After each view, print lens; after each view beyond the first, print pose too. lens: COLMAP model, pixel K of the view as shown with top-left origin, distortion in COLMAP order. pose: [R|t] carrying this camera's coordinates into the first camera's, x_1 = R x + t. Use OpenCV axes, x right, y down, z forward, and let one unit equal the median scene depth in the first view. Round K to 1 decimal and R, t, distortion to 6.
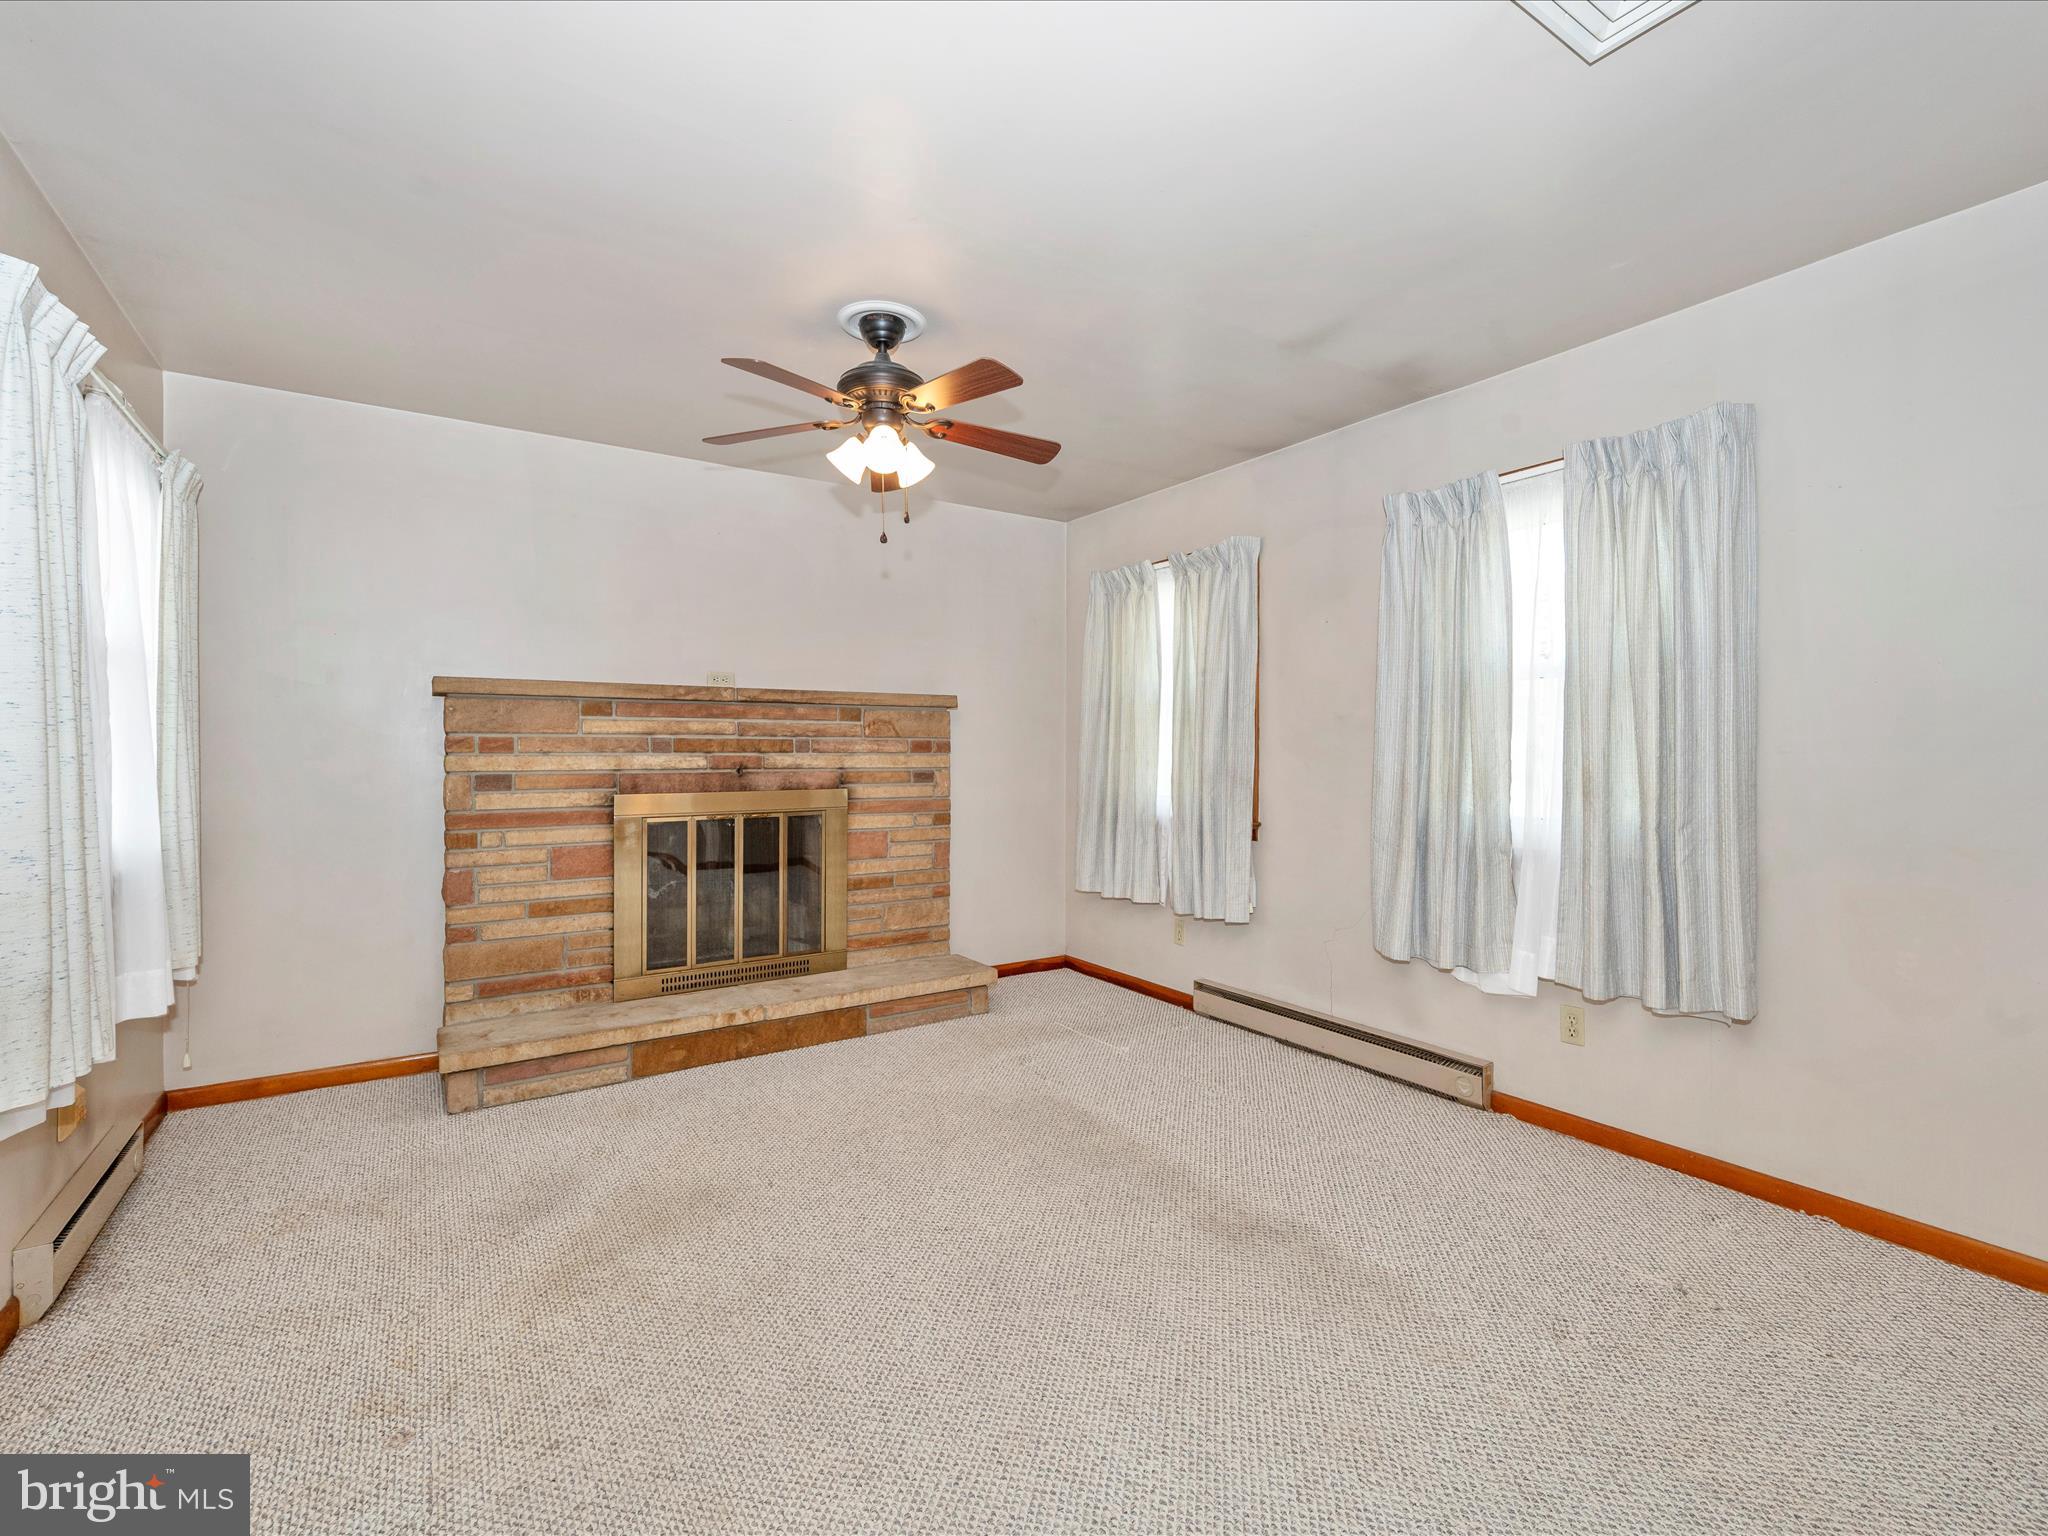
lens RADIAL K [[919.9, 0, 1030.1], [0, 919.9, 754.4], [0, 0, 1]] dist [0.001437, -0.002693]
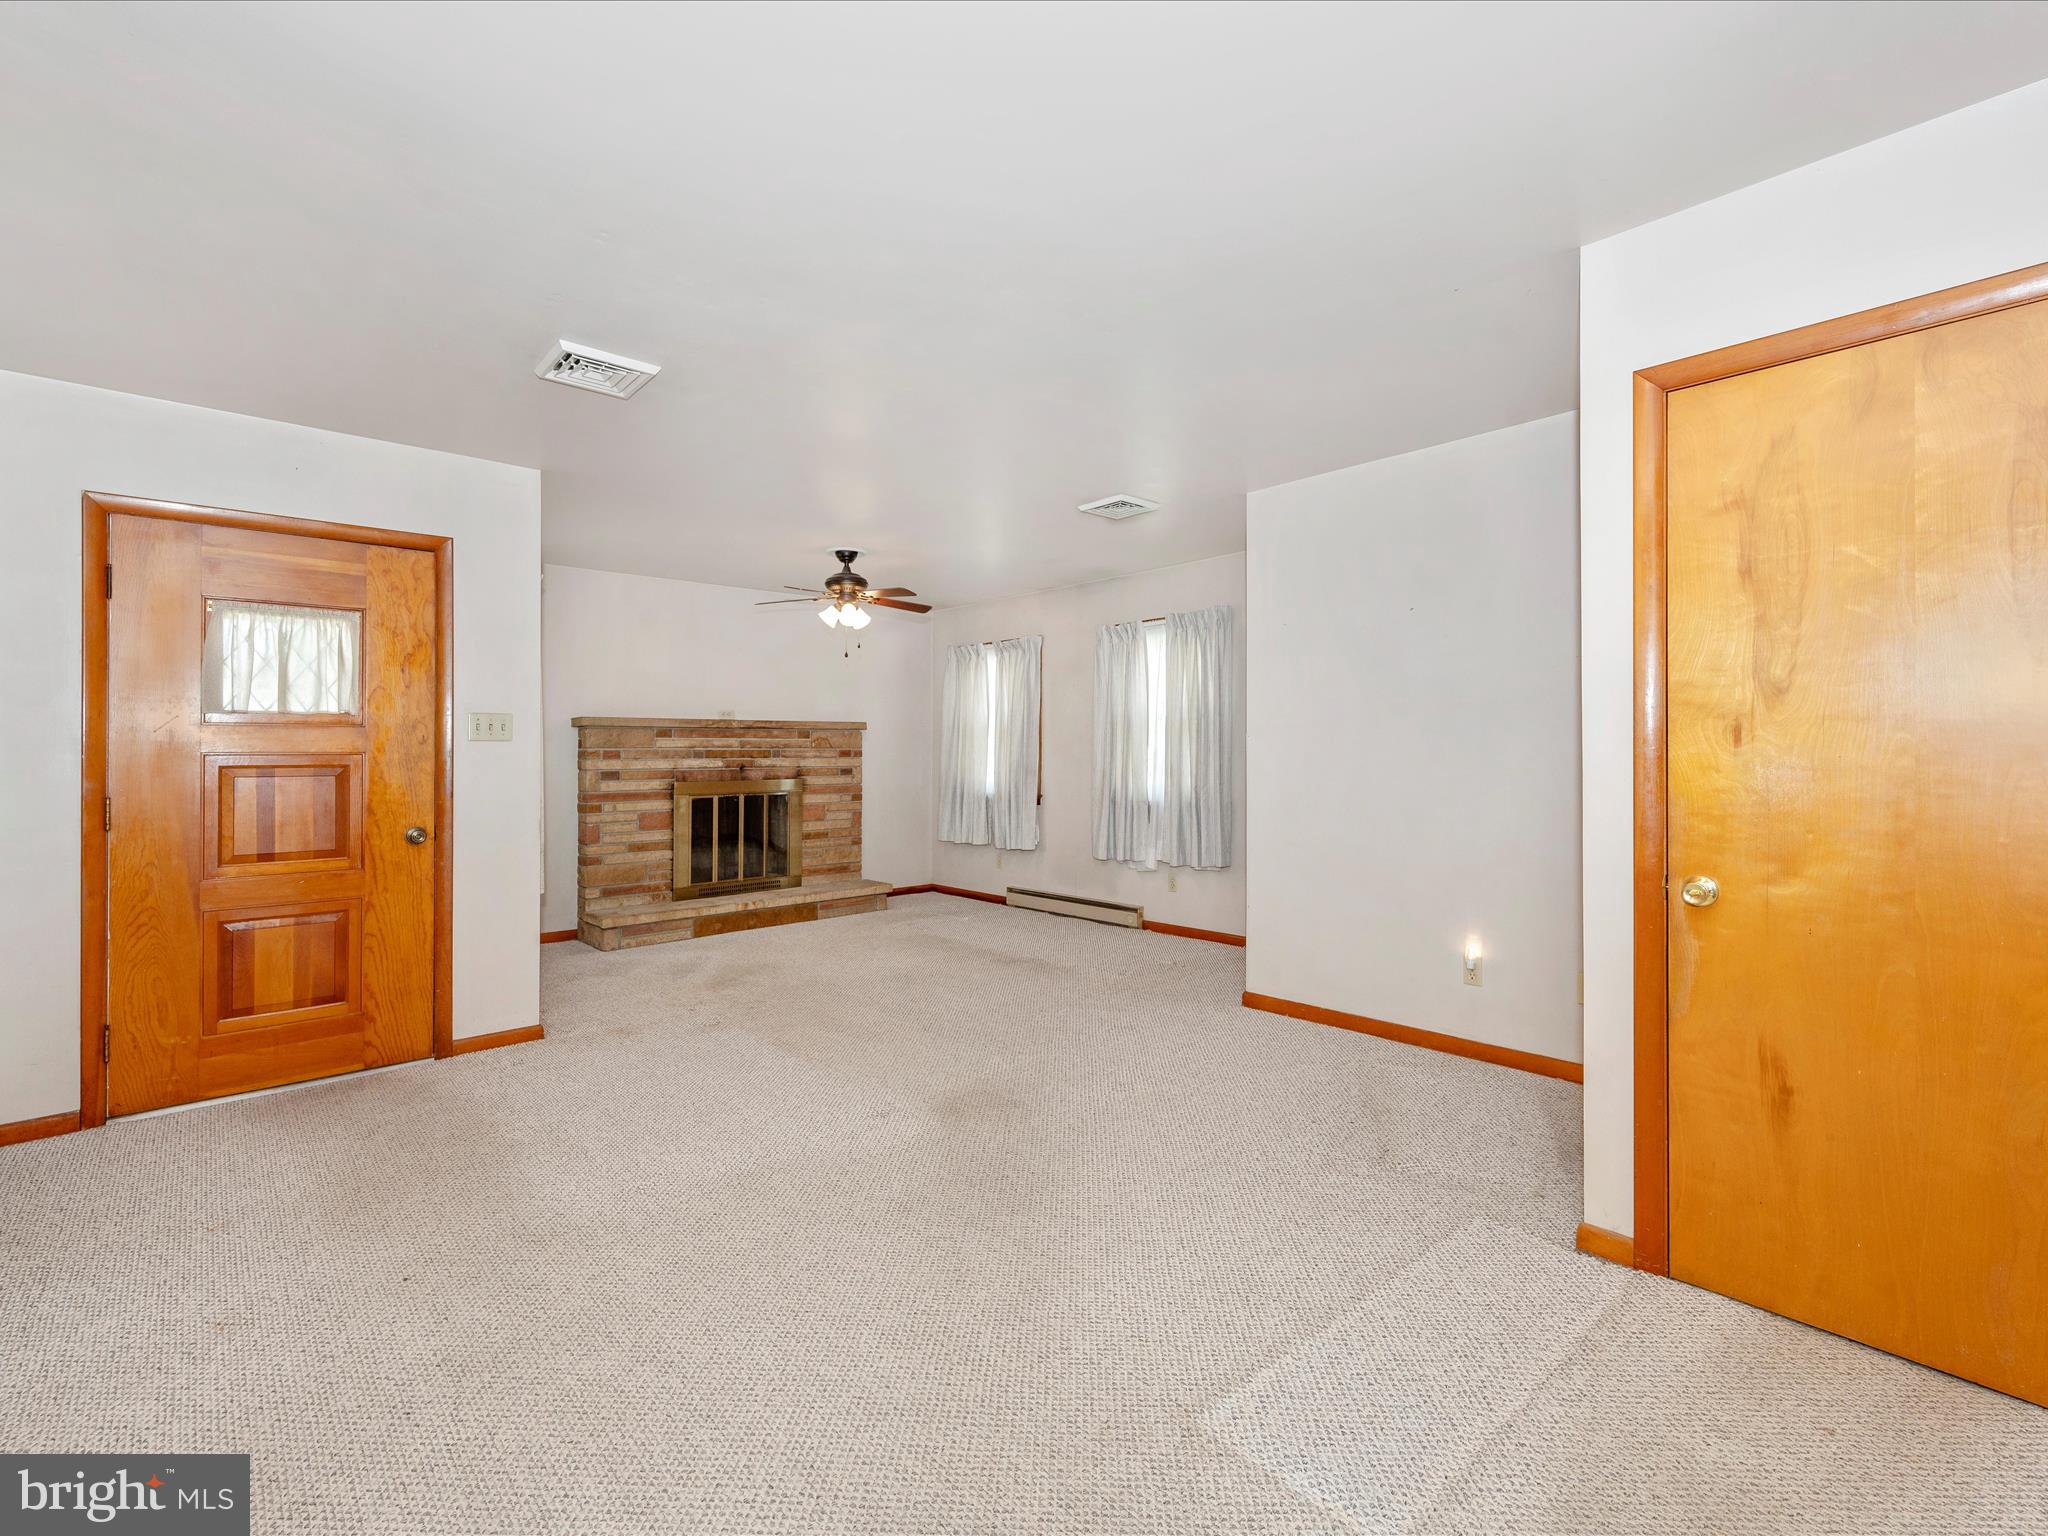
lens RADIAL K [[919.9, 0, 1024.1], [0, 919.9, 745.8], [0, 0, 1]] dist [0.001437, -0.002693]
pose [[0.989313, -0.004264, 0.145745, -0.048690], [0.006177, 0.999901, -0.012678, 0.000725], [-0.145677, 0.013443, 0.989241, -0.844830]]
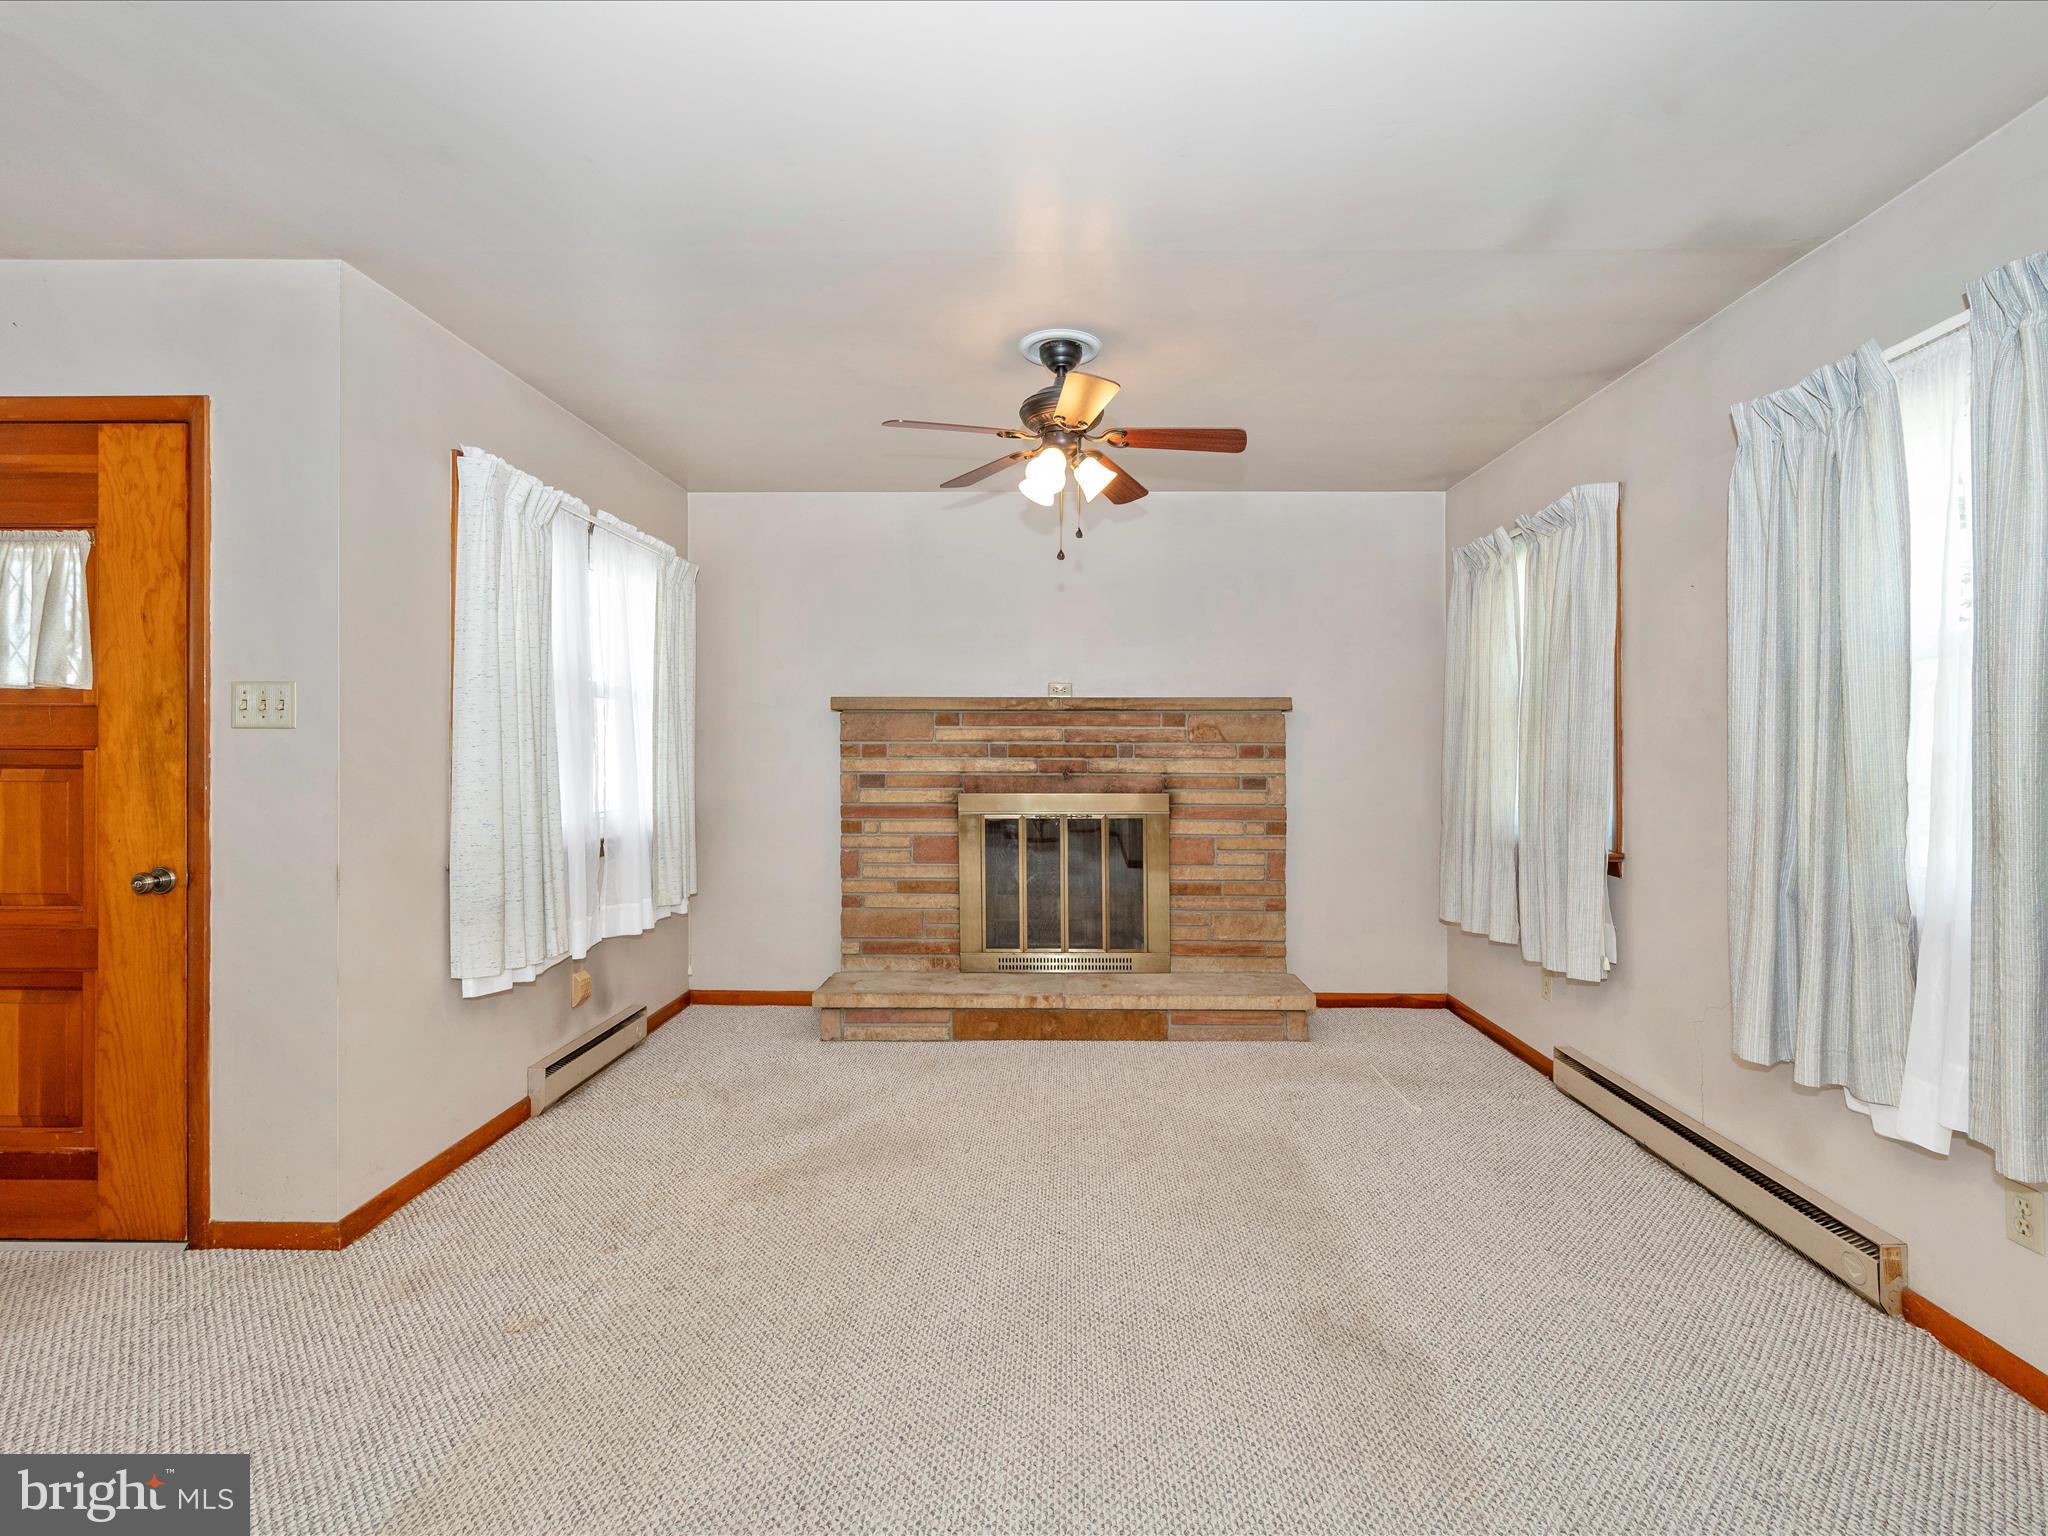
lens RADIAL K [[919.9, 0, 1033.6], [0, 919.9, 741.8], [0, 0, 1]] dist [0.001437, -0.002693]
pose [[0.825184, -0.004043, -0.564849, 0.291138], [-0.004006, 0.999907, -0.013009, -0.007136], [0.564849, 0.012997, 0.825092, 0.090635]]
